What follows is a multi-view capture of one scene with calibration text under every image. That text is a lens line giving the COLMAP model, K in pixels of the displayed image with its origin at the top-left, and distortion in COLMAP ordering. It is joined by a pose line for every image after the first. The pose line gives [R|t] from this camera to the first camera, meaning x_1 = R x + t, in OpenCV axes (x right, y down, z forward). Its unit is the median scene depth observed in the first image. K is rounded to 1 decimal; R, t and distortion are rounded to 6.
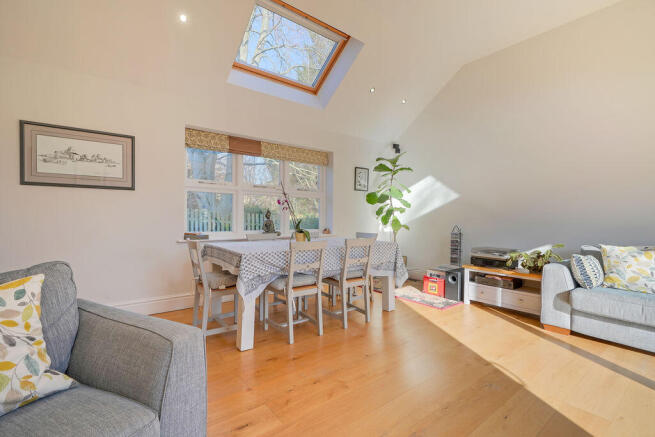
lens RADIAL K [[292.9, 0, 323.8], [0, 292.9, 216.4], [0, 0, 1]] dist [-0.000385, -0.000093]
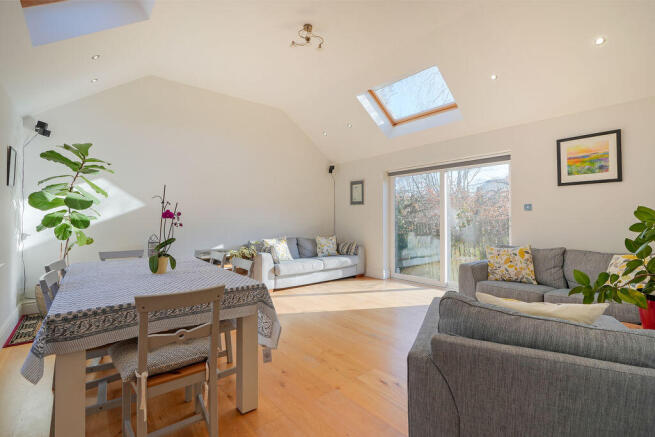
lens RADIAL K [[292.9, 0, 323.8], [0, 292.9, 216.4], [0, 0, 1]] dist [-0.000385, -0.000093]
pose [[-0.034116, 0.001920, 0.999416, -0.533248], [-0.003941, 0.999990, -0.002056, -0.029236], [-0.999410, -0.004009, -0.034108, 0.420810]]
